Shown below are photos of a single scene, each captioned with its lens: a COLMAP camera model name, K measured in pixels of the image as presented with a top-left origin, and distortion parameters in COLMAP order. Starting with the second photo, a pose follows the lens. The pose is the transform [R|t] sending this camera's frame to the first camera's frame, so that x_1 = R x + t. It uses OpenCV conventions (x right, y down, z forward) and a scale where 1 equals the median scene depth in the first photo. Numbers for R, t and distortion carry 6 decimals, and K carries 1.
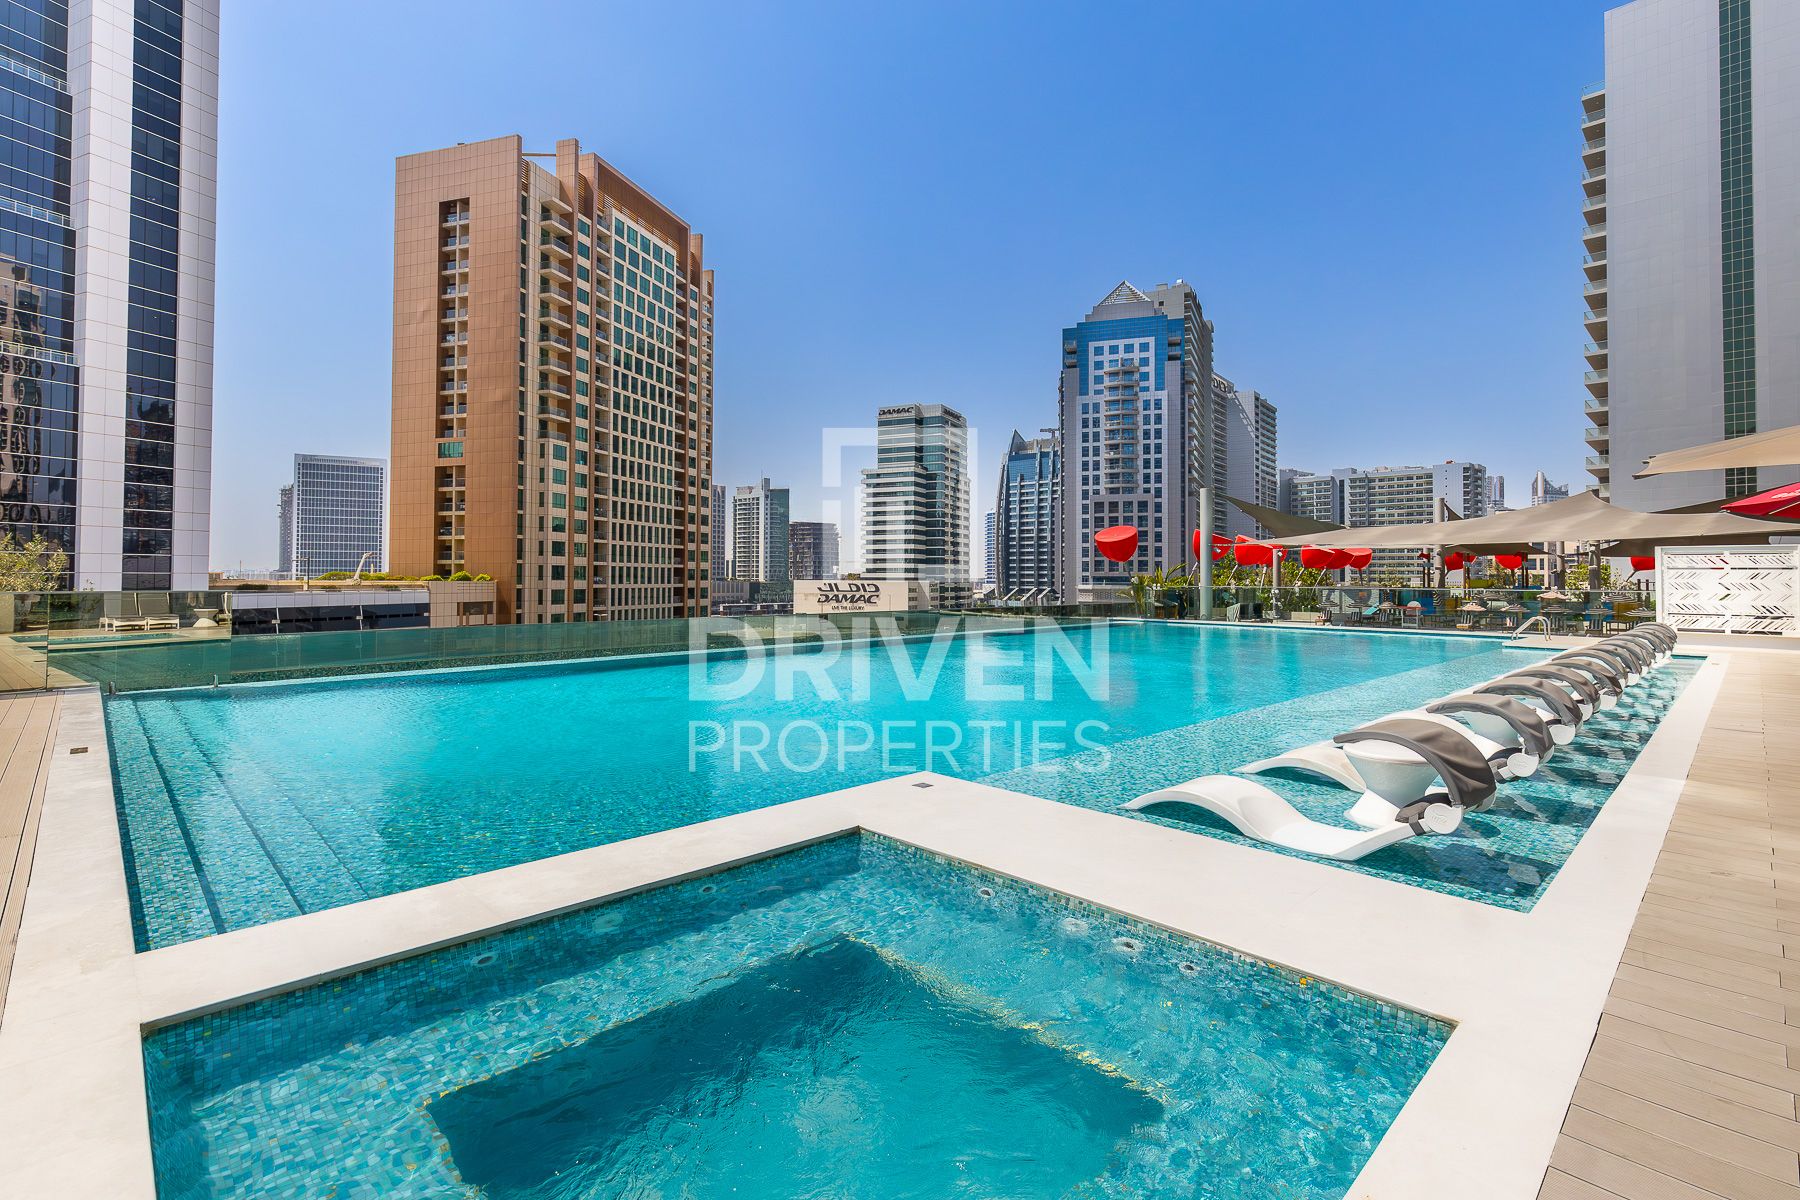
lens RADIAL K [[832.8, 0, 894.8], [0, 832.8, 567.6], [0, 0, 1]] dist [-0.002706, -0.000874]
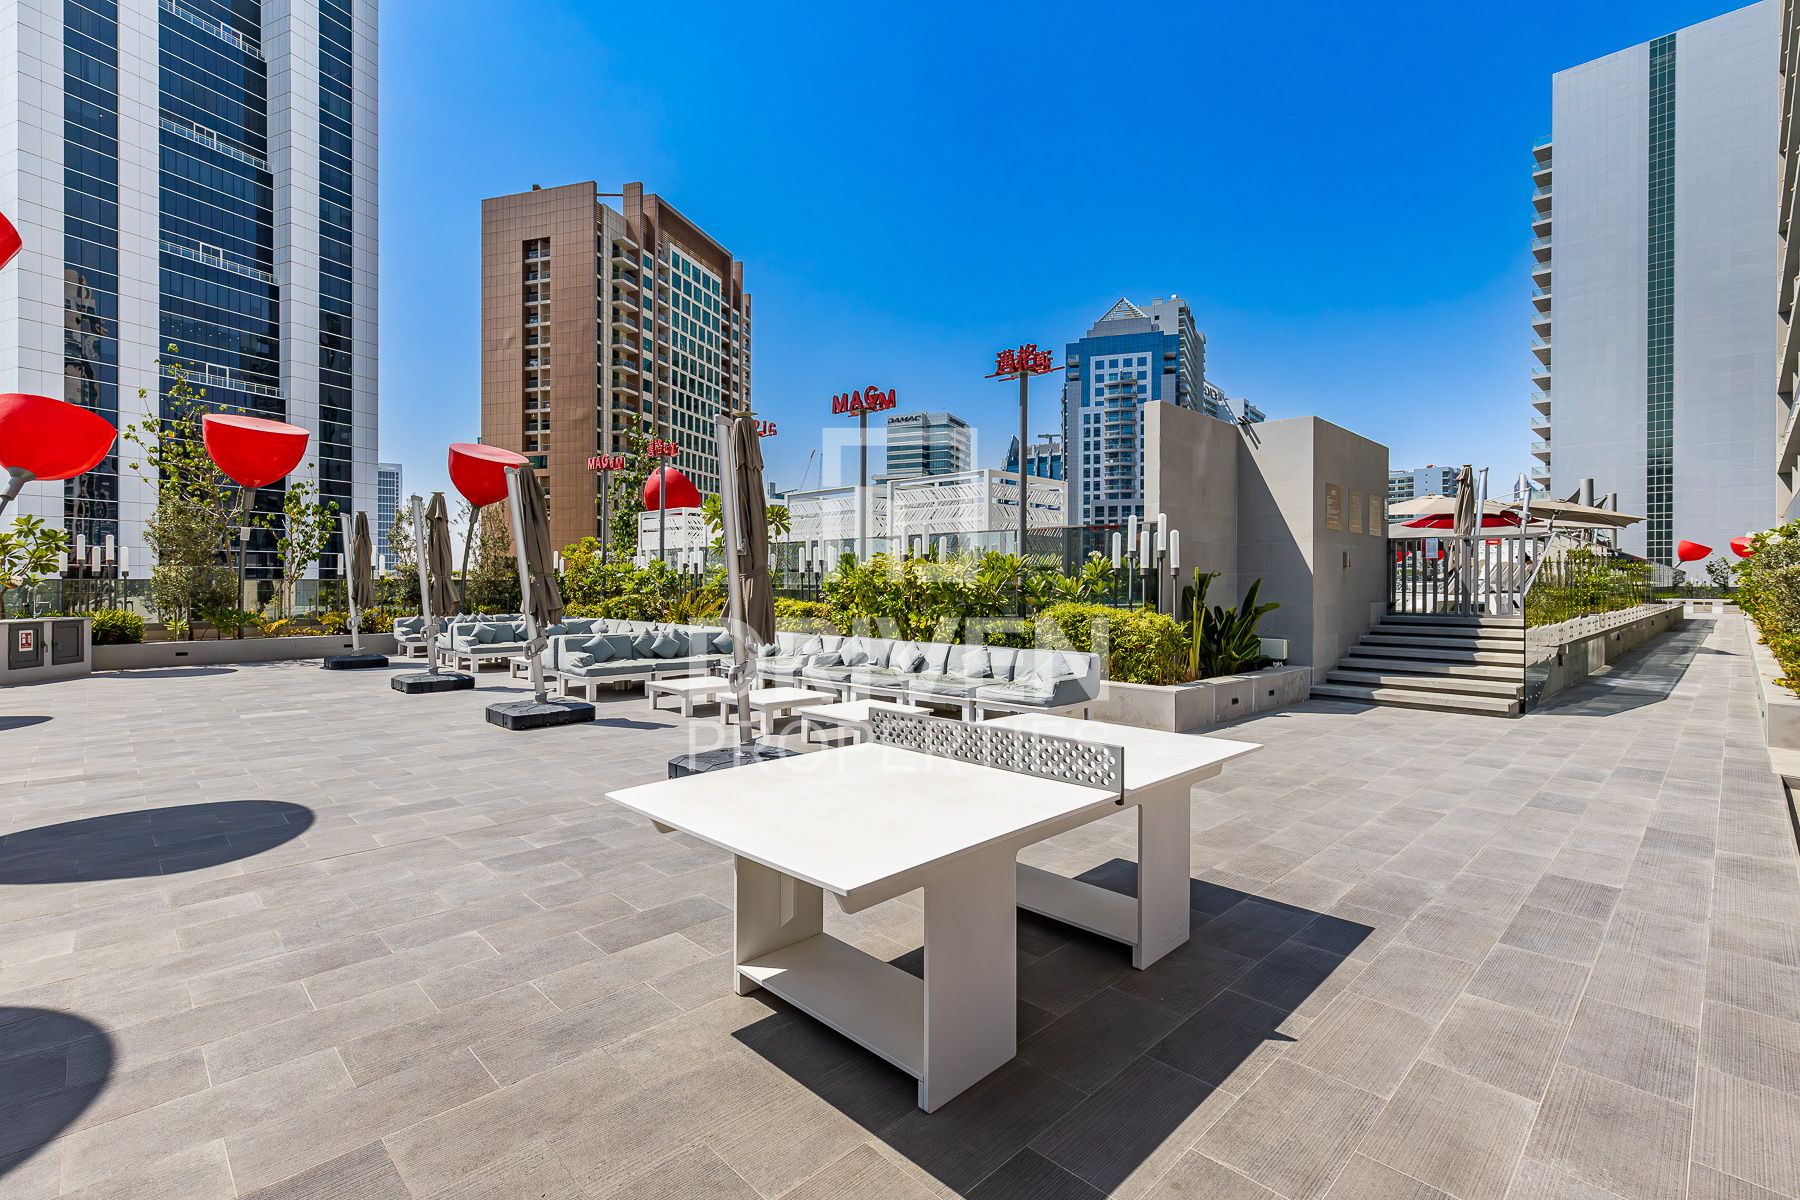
lens RADIAL K [[827.1, 0, 902.3], [0, 827.1, 587.3], [0, 0, 1]] dist [-0.000416, -0.000351]
pose [[0.999856, -0.003431, 0.016648, -0.053198], [0.003094, 0.999791, 0.020195, 0.006273], [-0.016713, -0.020141, 0.999657, -0.126040]]
